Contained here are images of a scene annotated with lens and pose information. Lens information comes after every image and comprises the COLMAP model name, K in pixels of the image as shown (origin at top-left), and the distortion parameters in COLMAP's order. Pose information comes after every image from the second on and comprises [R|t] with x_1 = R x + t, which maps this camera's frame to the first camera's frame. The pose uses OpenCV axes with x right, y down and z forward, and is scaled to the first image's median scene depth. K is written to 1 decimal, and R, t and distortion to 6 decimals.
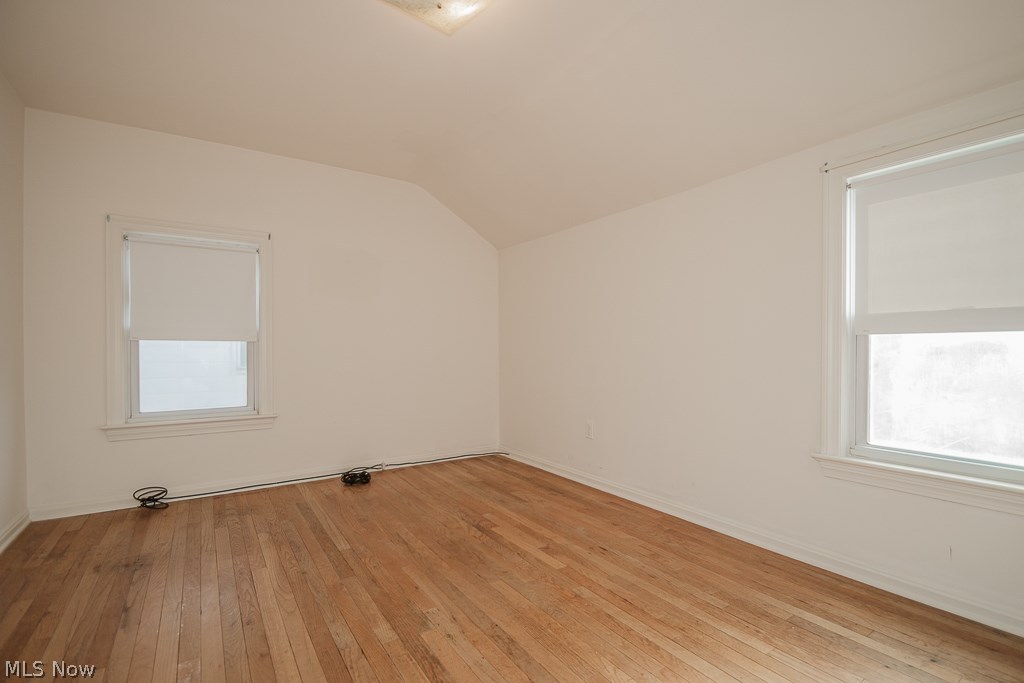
lens RADIAL K [[517.7, 0, 539.8], [0, 517.7, 345.1], [0, 0, 1]] dist [0.007811, -0.012758]
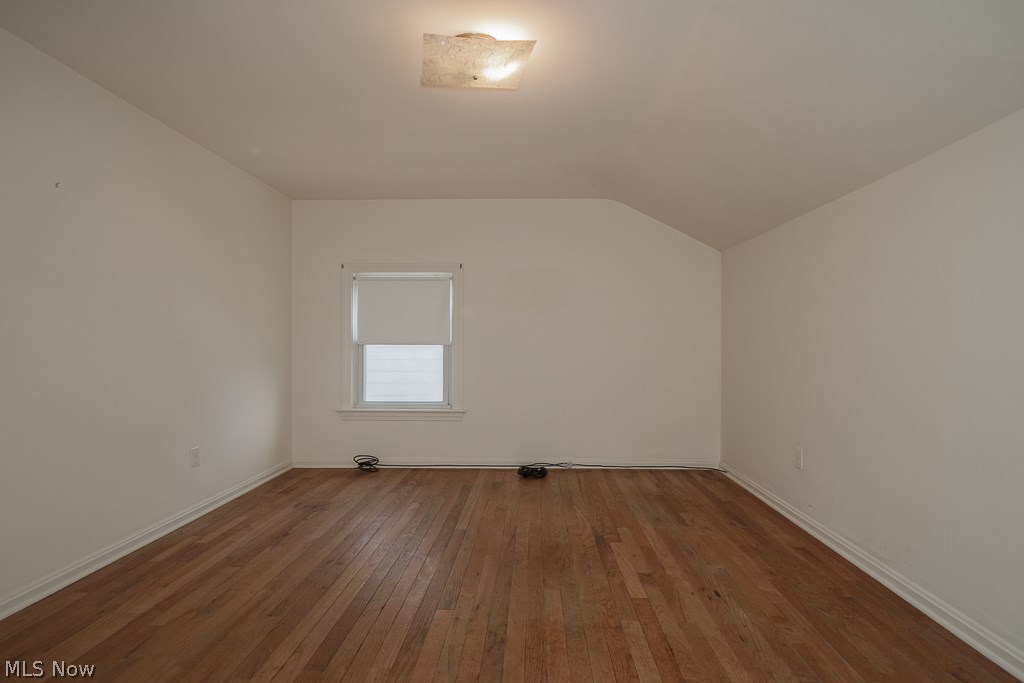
lens RADIAL K [[517.7, 0, 518.3], [0, 517.7, 342.0], [0, 0, 1]] dist [0.007811, -0.012758]
pose [[0.831788, 0.018145, -0.554796, 0.345586], [-0.019490, 0.999804, 0.003479, -0.042752], [0.554751, 0.007920, 0.831979, 0.058450]]
